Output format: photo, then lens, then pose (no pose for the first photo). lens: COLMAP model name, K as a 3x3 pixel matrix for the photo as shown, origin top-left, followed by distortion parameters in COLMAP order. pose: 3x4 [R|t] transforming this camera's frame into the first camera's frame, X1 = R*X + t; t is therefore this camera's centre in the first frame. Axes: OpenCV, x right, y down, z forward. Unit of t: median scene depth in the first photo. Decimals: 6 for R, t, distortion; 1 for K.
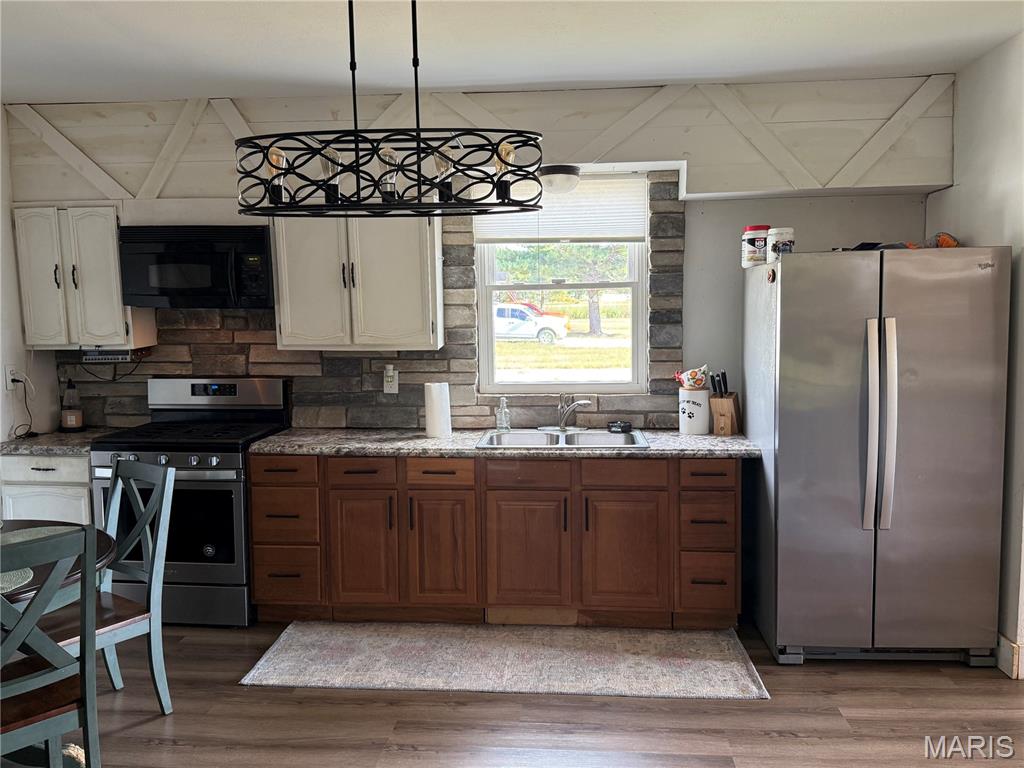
lens RADIAL K [[808.1, 0, 512.8], [0, 808.1, 382.3], [0, 0, 1]] dist [0.027862, -0.005003]
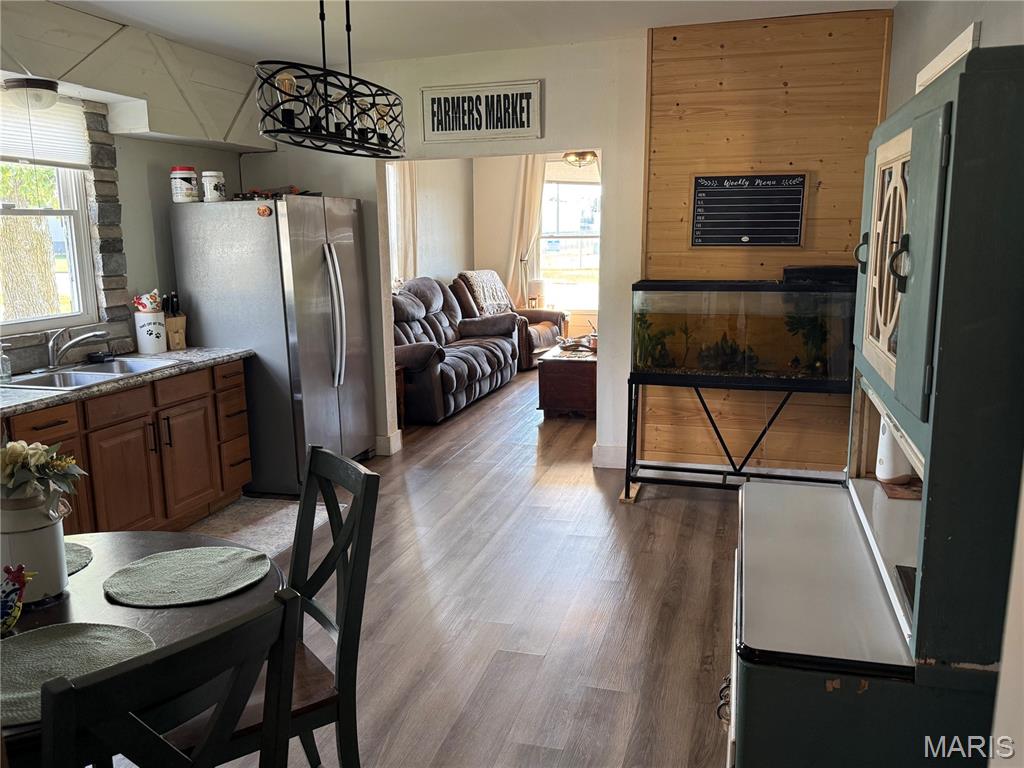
lens RADIAL K [[808.1, 0, 513.4], [0, 808.1, 381.8], [0, 0, 1]] dist [0.027862, -0.005003]
pose [[0.195700, -0.169884, 0.965837, -0.760660], [0.103088, 0.982988, 0.152013, -0.015544], [-0.975230, 0.069818, 0.209883, 0.295734]]
